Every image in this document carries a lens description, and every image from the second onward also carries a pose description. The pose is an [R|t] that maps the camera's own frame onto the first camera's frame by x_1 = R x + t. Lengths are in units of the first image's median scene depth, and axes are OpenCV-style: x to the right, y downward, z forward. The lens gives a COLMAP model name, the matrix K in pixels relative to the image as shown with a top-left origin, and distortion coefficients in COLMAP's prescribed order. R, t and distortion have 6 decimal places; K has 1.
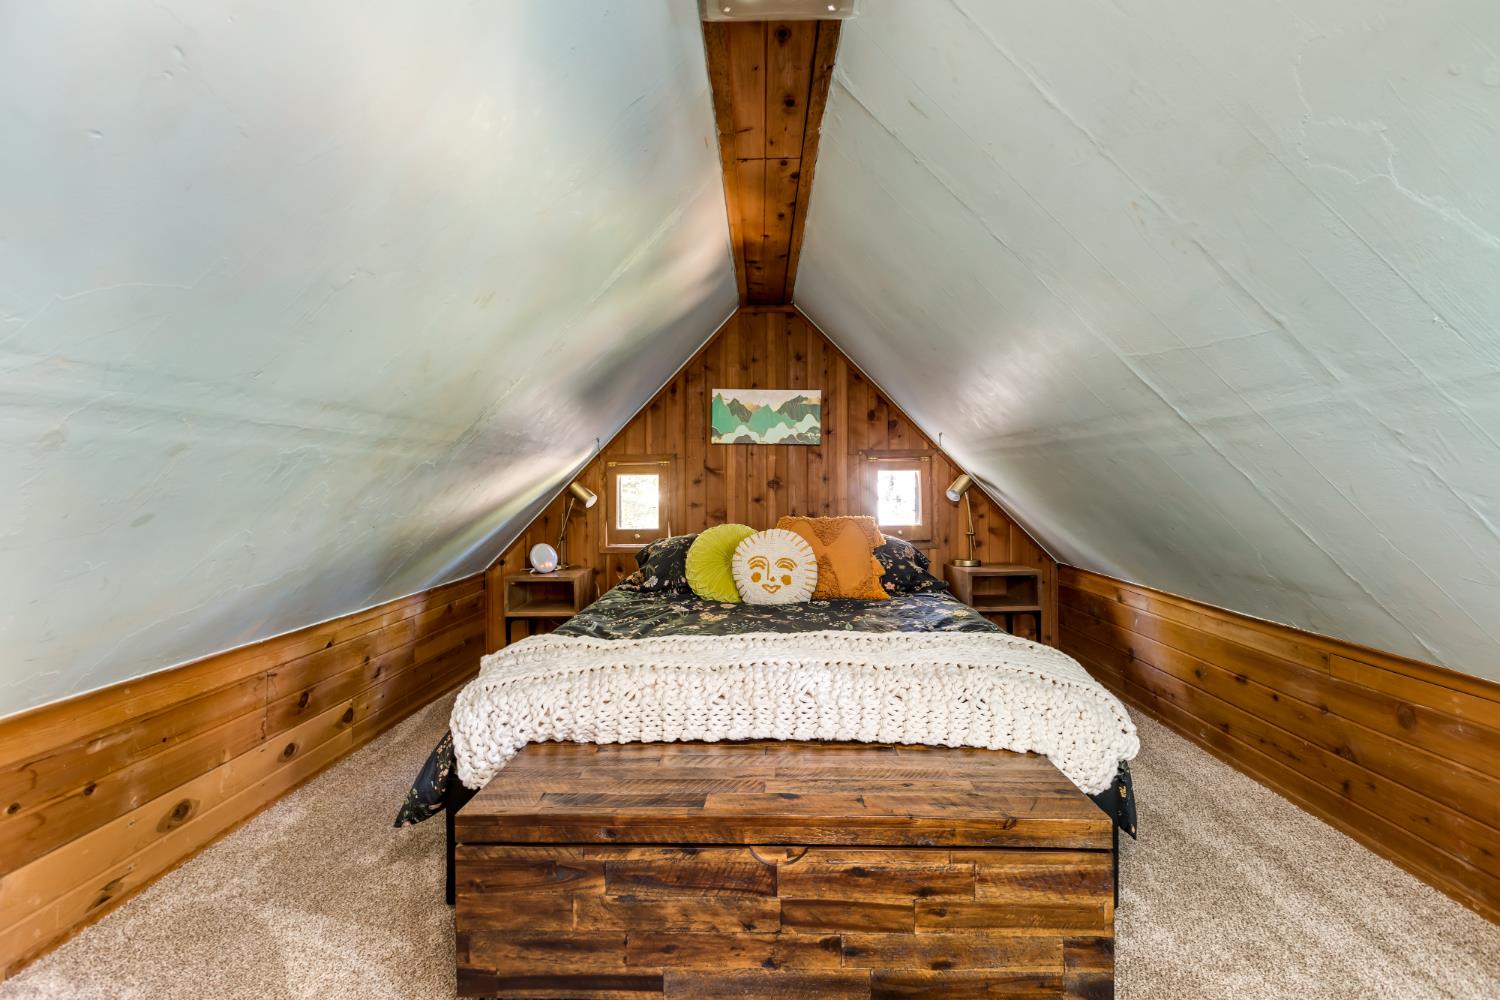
lens RADIAL K [[692.6, 0, 747.2], [0, 692.6, 495.5], [0, 0, 1]] dist [0.003982, -0.001176]
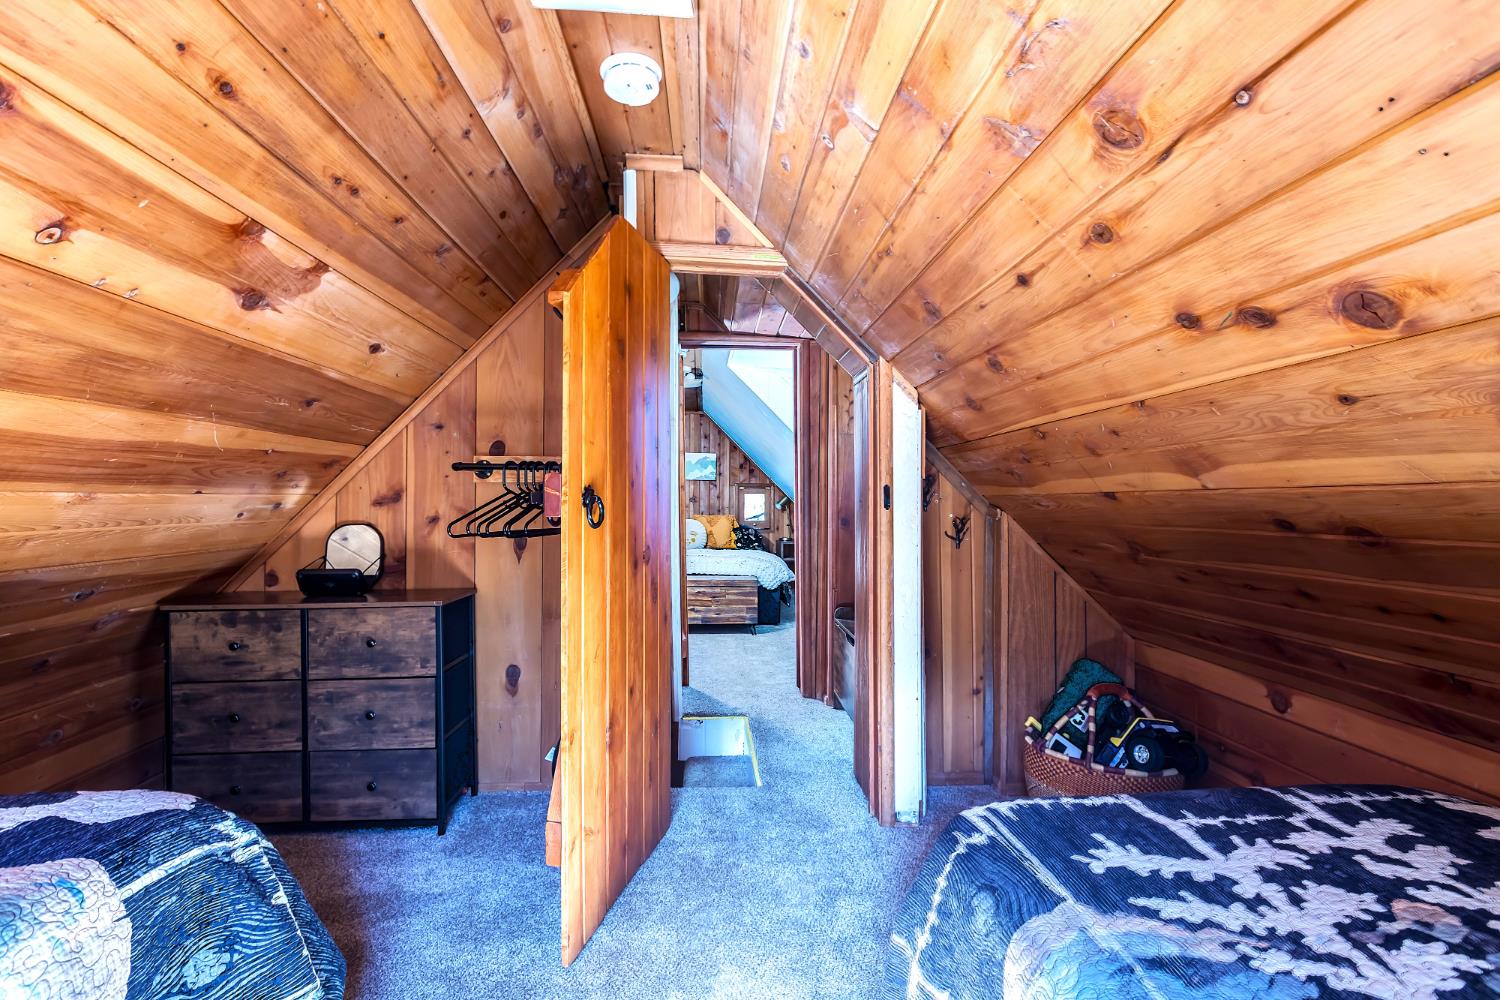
lens RADIAL K [[758.2, 0, 751.8], [0, 758.2, 504.7], [0, 0, 1]] dist [0.001292, -0.000033]
pose [[0.996457, 0.016649, 0.082436, 0.029684], [-0.016390, 0.999858, -0.003820, 0.004151], [-0.082488, 0.002456, 0.996589, -1.221305]]
